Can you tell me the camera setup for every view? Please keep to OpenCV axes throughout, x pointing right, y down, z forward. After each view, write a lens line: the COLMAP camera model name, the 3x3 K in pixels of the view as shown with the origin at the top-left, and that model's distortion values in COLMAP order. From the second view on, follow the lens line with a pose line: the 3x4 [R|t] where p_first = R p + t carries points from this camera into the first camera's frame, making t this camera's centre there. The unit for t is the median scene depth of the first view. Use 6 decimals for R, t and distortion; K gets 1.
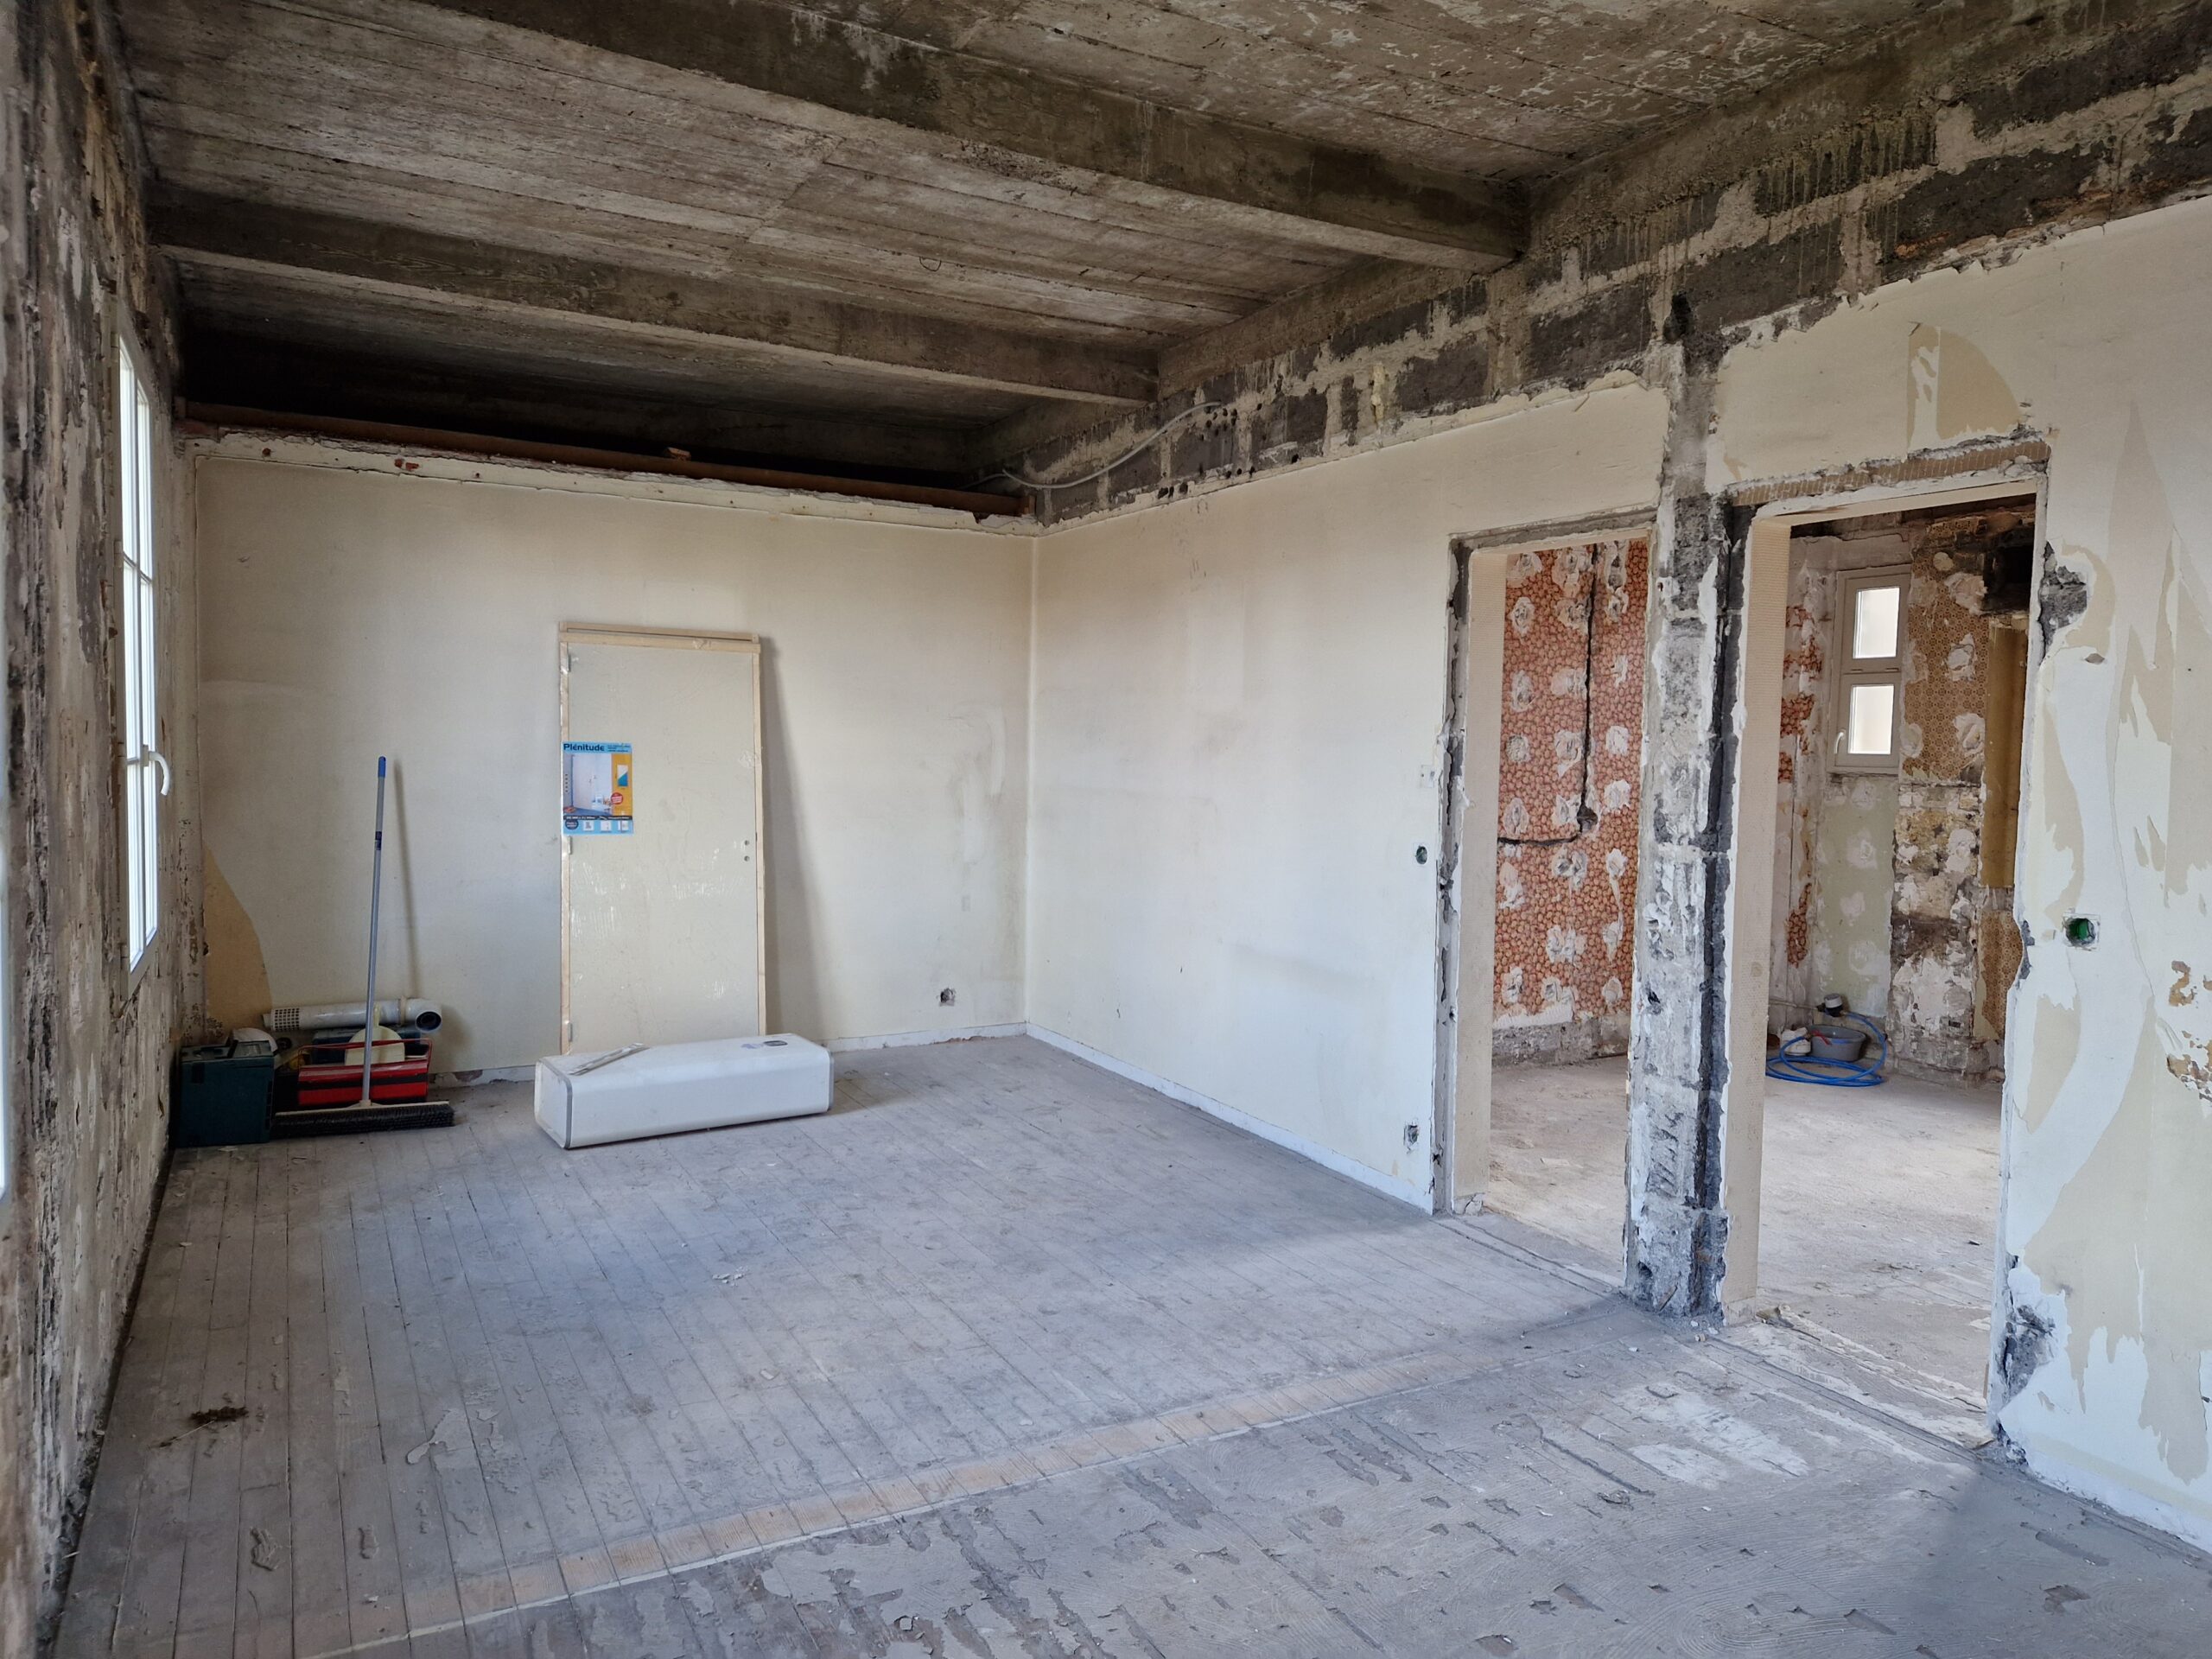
lens RADIAL K [[1465.9, 0, 1111.8], [0, 1465.9, 814.7], [0, 0, 1]] dist [0.084540, -0.076866]
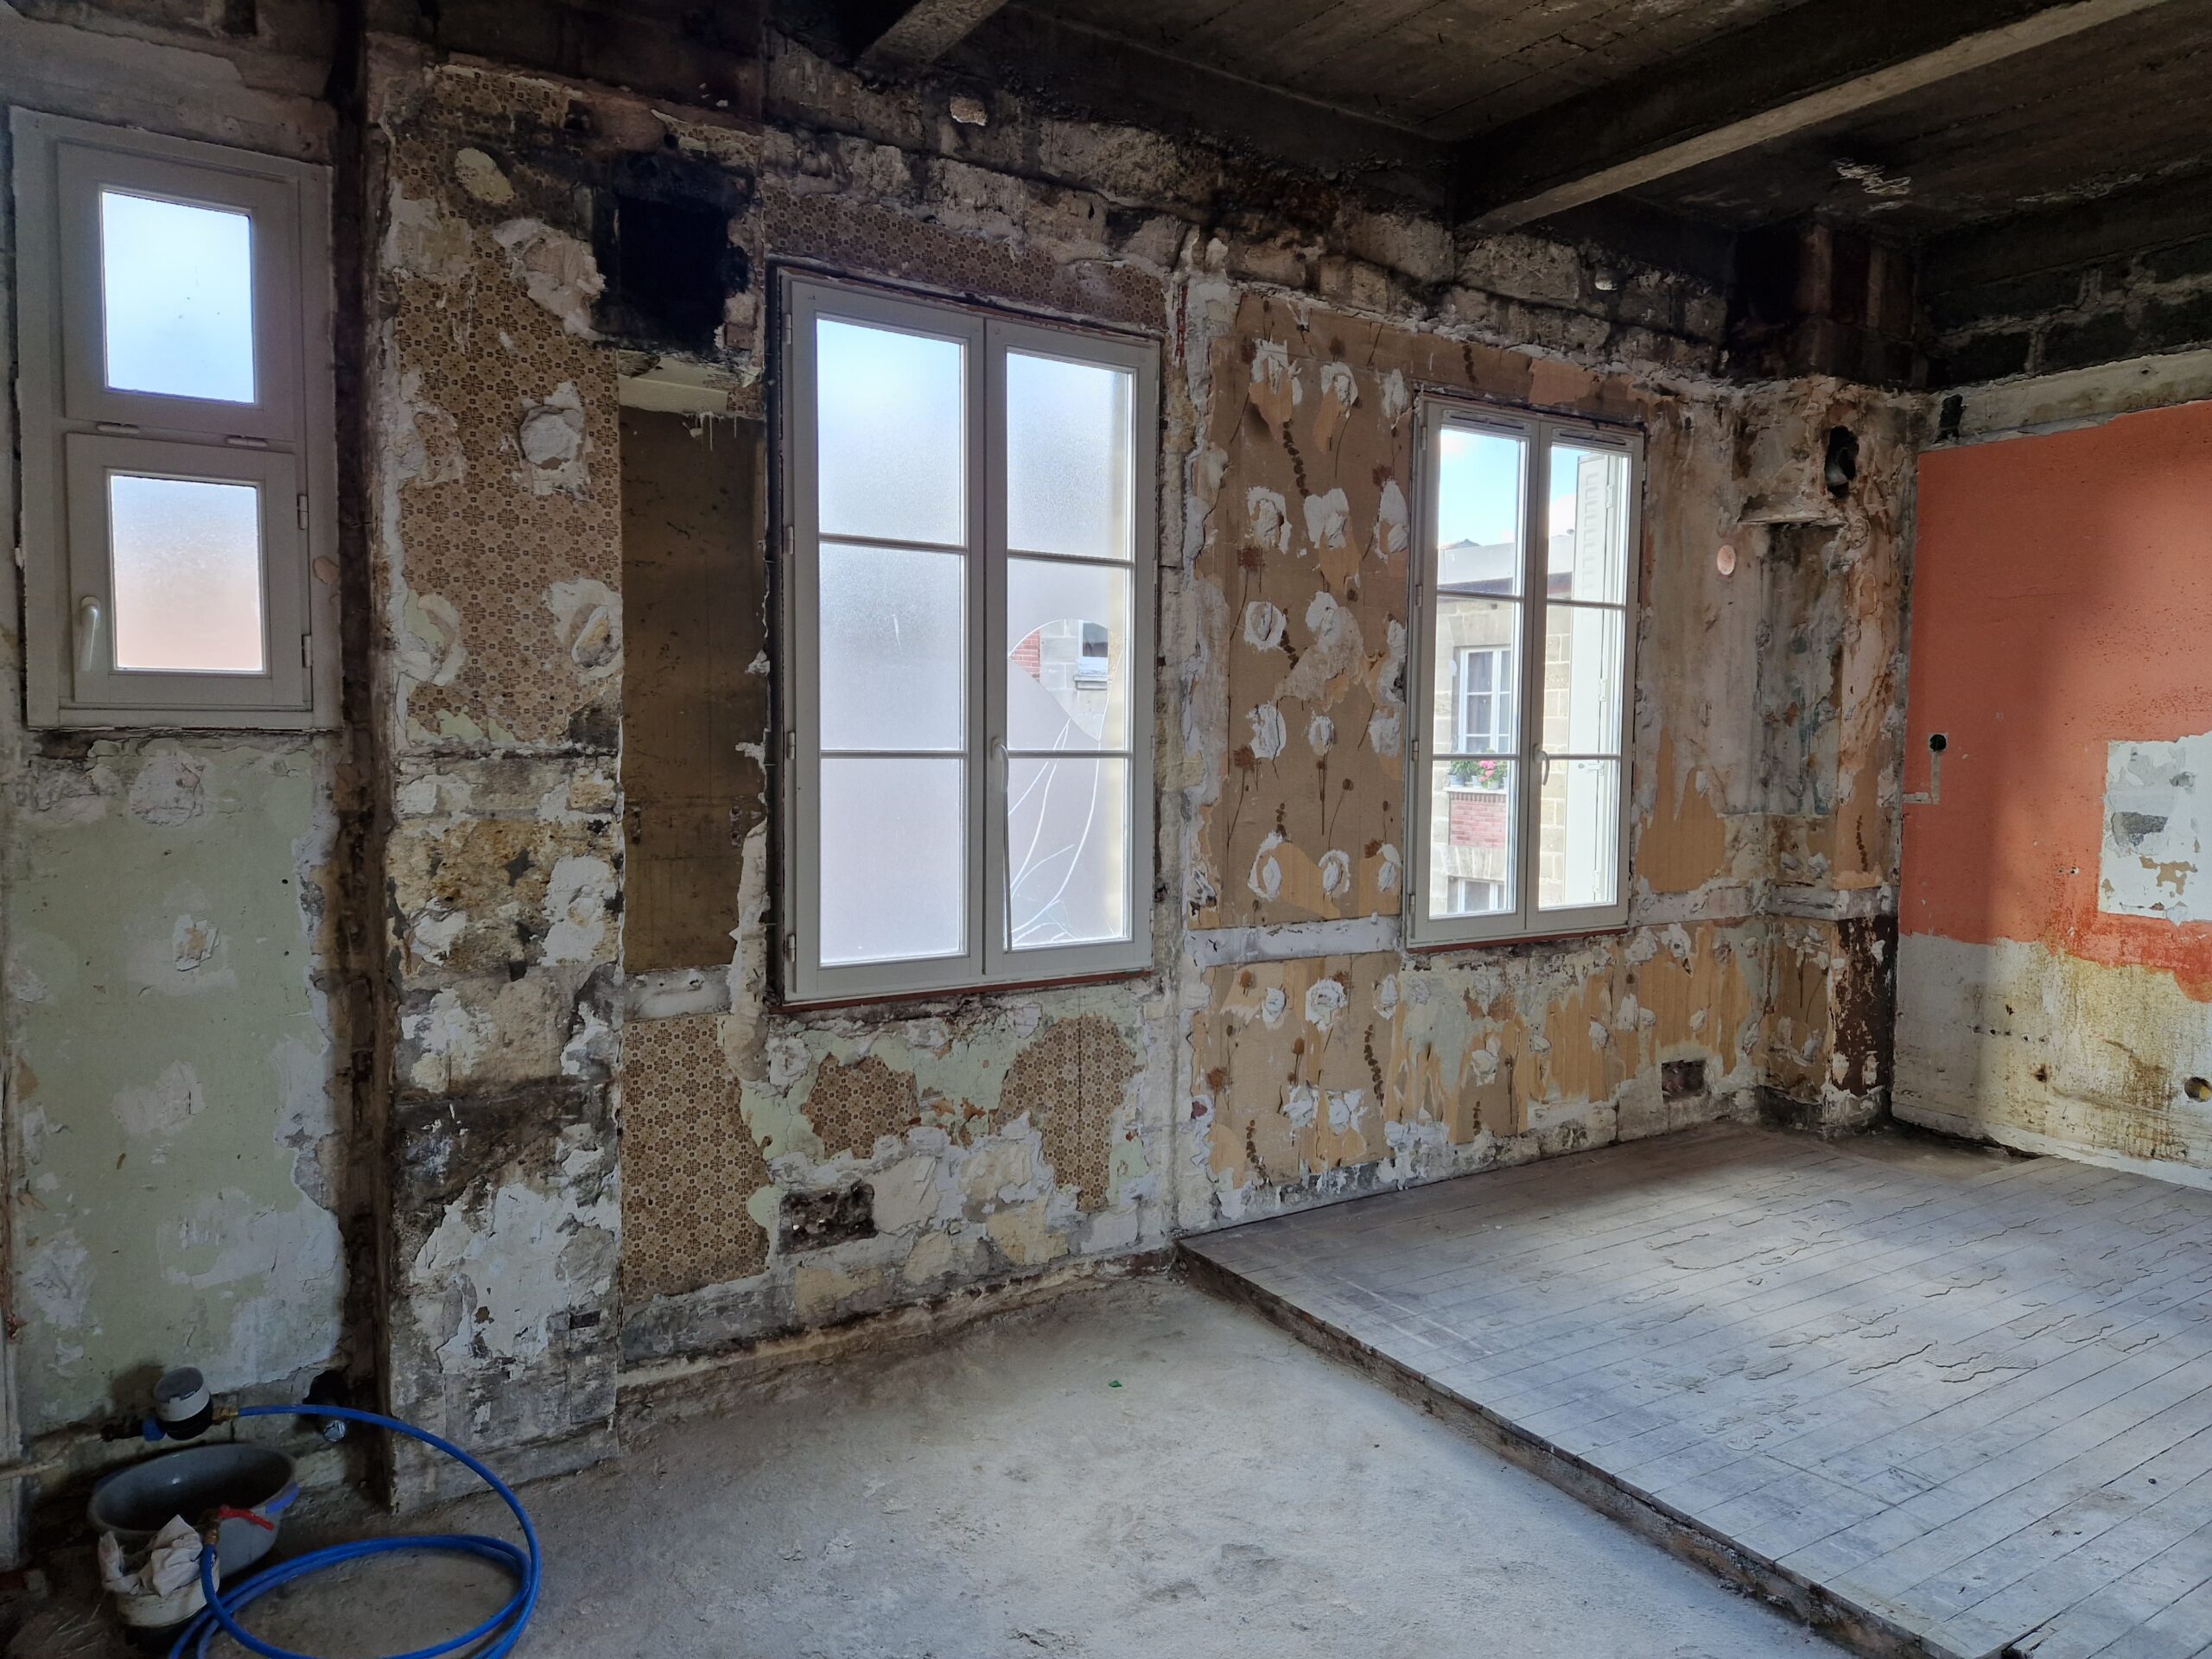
lens RADIAL K [[1465.9, 0, 1111.8], [0, 1465.9, 814.7], [0, 0, 1]] dist [0.084540, -0.076866]
pose [[-0.074278, -0.075961, 0.994340, 0.143211], [0.040495, 0.996043, 0.079116, -0.028178], [-0.996415, 0.046143, -0.070908, 0.856446]]
